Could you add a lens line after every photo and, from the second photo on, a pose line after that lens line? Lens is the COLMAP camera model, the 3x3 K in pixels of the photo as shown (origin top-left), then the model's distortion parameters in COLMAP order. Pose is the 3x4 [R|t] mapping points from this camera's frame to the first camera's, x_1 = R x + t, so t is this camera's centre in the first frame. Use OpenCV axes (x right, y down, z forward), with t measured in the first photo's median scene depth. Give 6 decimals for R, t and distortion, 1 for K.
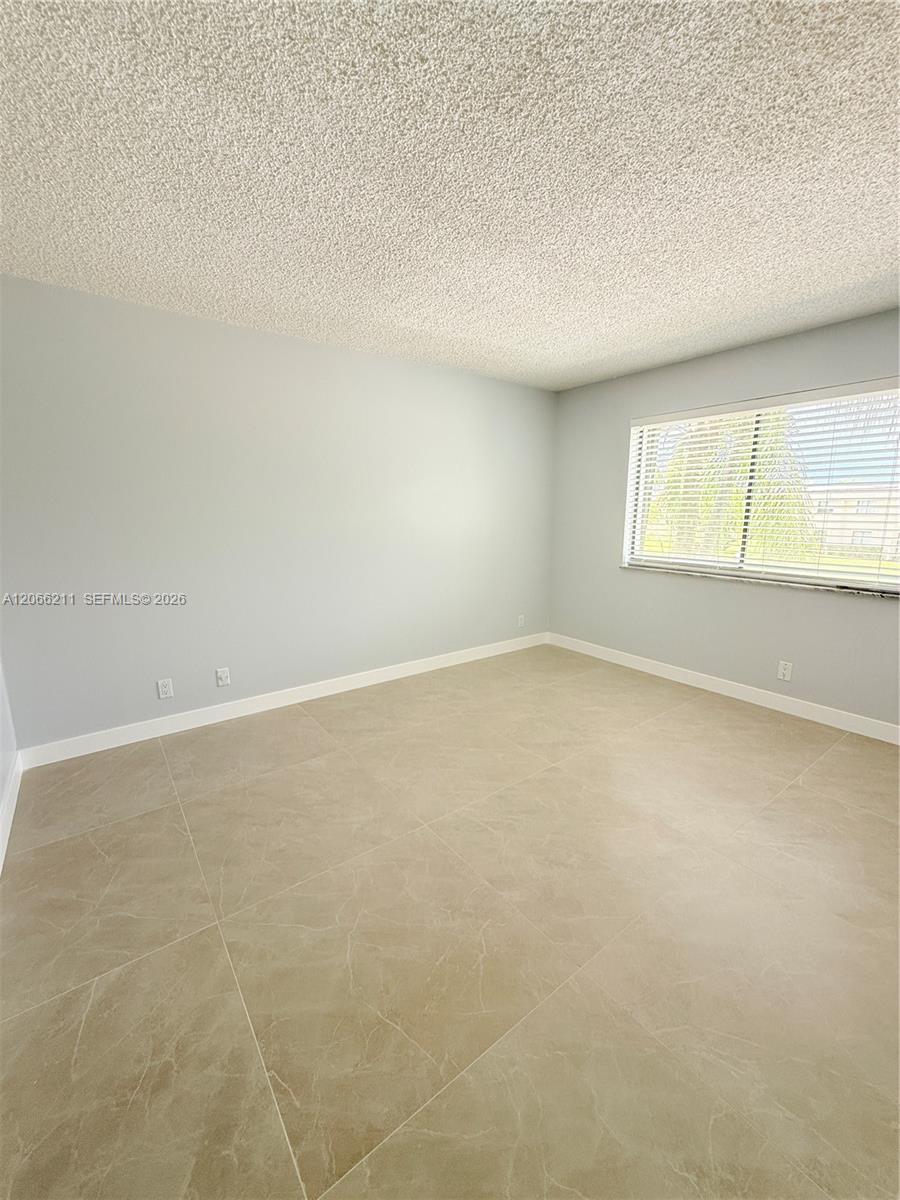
lens RADIAL K [[485.4, 0, 450.1], [0, 485.4, 597.0], [0, 0, 1]] dist [0.001408, -0.000249]
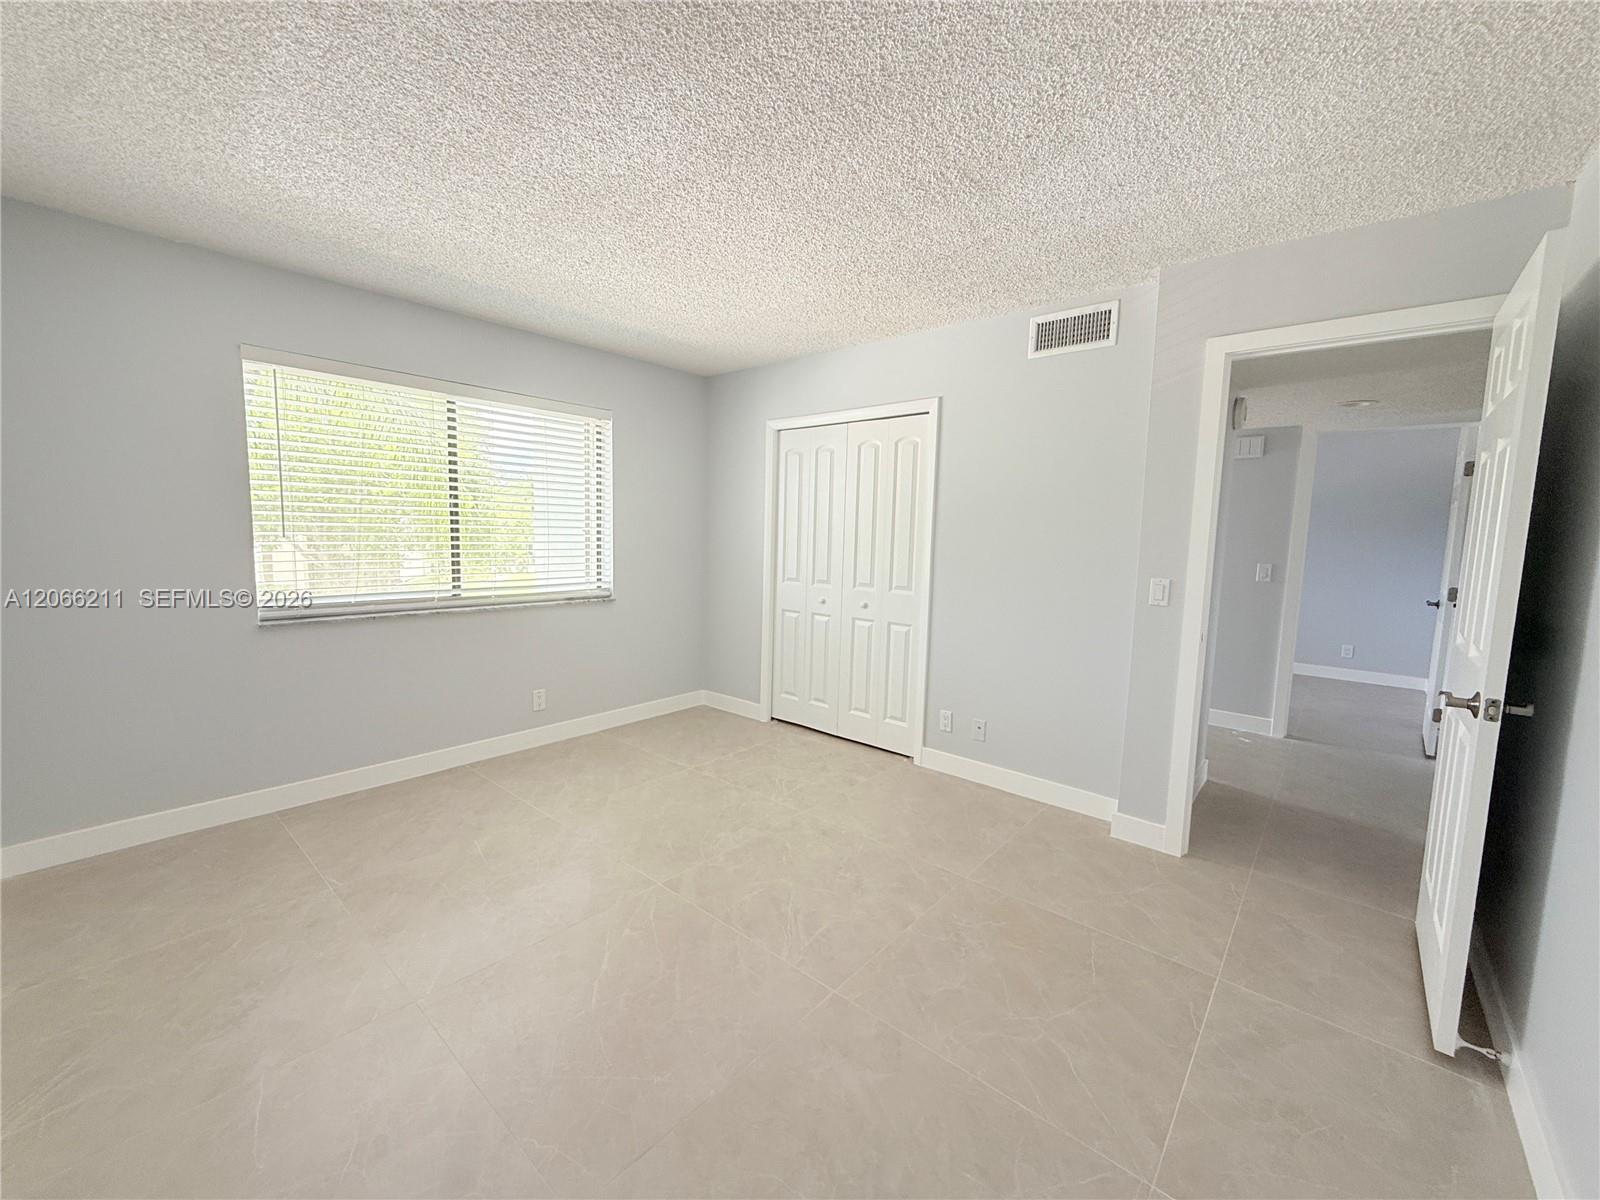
lens RADIAL K [[647.2, 0, 793.2], [0, 647.2, 600.7], [0, 0, 1]] dist [0.001408, -0.000249]
pose [[-0.213219, -0.116336, 0.970053, -0.621407], [0.152748, 0.976706, 0.150708, -0.151975], [-0.964990, 0.180307, -0.190482, 0.823220]]
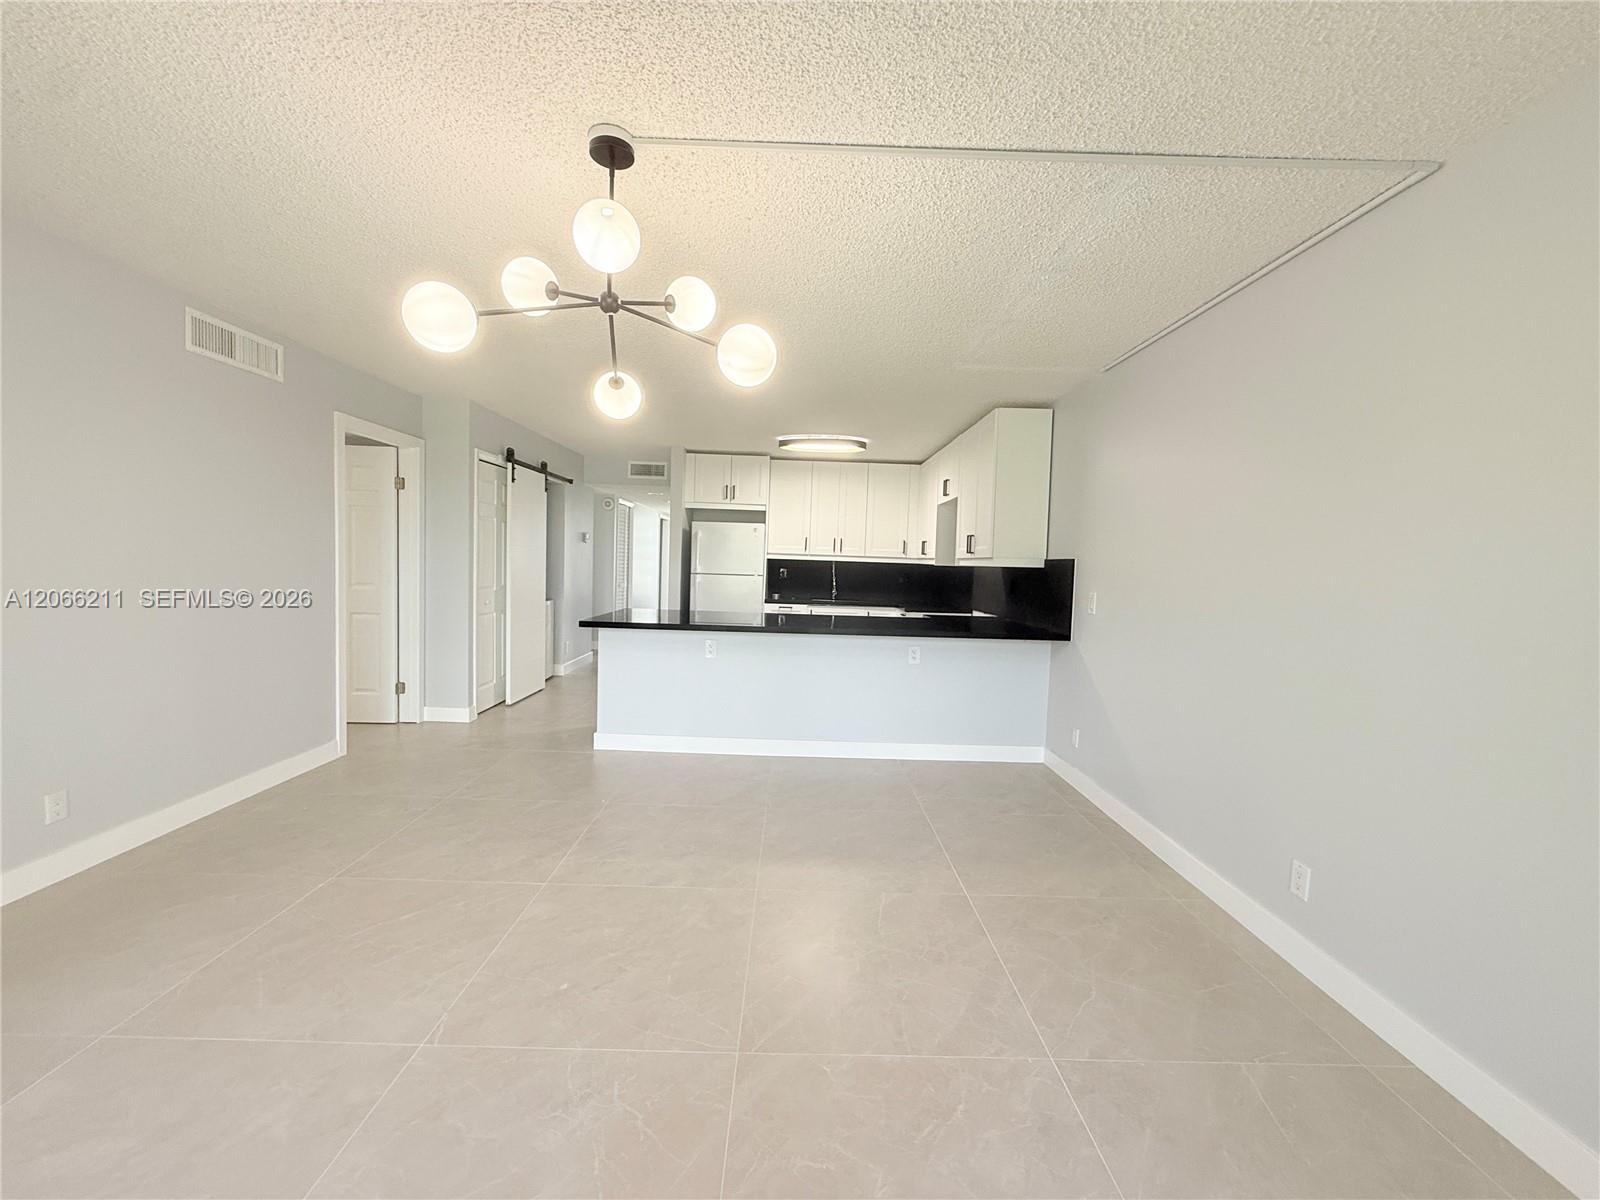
lens RADIAL K [[647.2, 0, 796.6], [0, 647.2, 597.7], [0, 0, 1]] dist [0.001408, -0.000249]
pose [[0.601636, -0.032820, 0.798096, -0.289234], [0.111651, 0.992802, -0.043340, 0.001490], [-0.790928, 0.115183, 0.600970, 0.056745]]
